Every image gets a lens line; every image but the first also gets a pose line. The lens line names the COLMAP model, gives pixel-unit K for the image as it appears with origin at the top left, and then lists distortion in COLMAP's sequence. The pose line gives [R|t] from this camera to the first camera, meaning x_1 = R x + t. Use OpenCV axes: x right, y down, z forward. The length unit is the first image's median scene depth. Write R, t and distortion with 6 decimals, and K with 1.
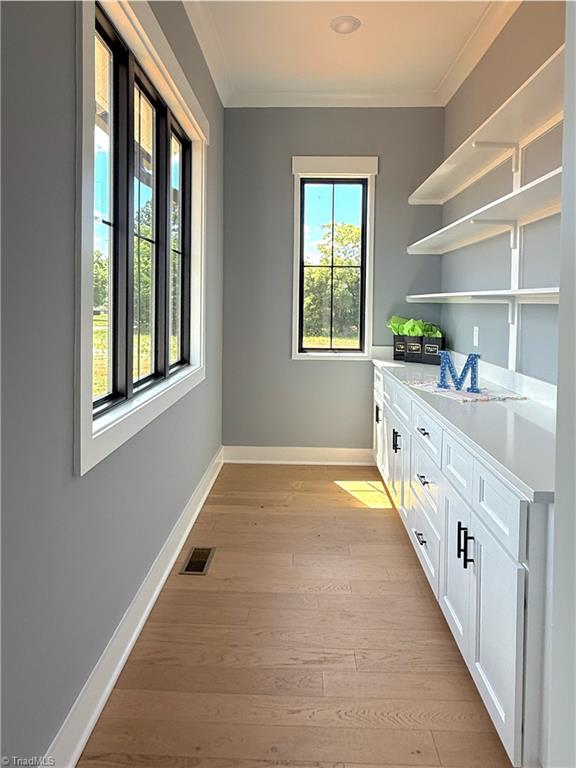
lens RADIAL K [[485.6, 0, 288.4], [0, 485.6, 380.8], [0, 0, 1]] dist [-0.006301, 0.001335]
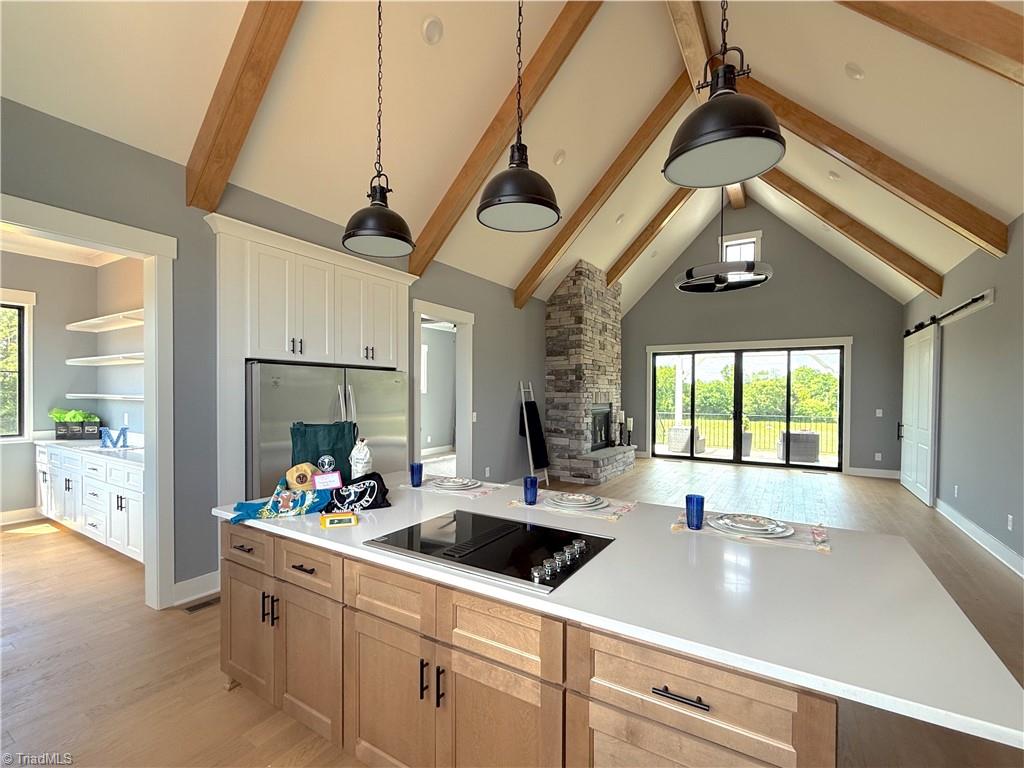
lens RADIAL K [[460.1, 0, 509.4], [0, 460.1, 376.1], [0, 0, 1]] dist [0.001552, 0.000096]
pose [[0.498023, 0.031807, 0.866580, -0.300094], [0.130365, 0.985224, -0.111083, 0.098145], [-0.857308, 0.168294, 0.486518, -0.829157]]
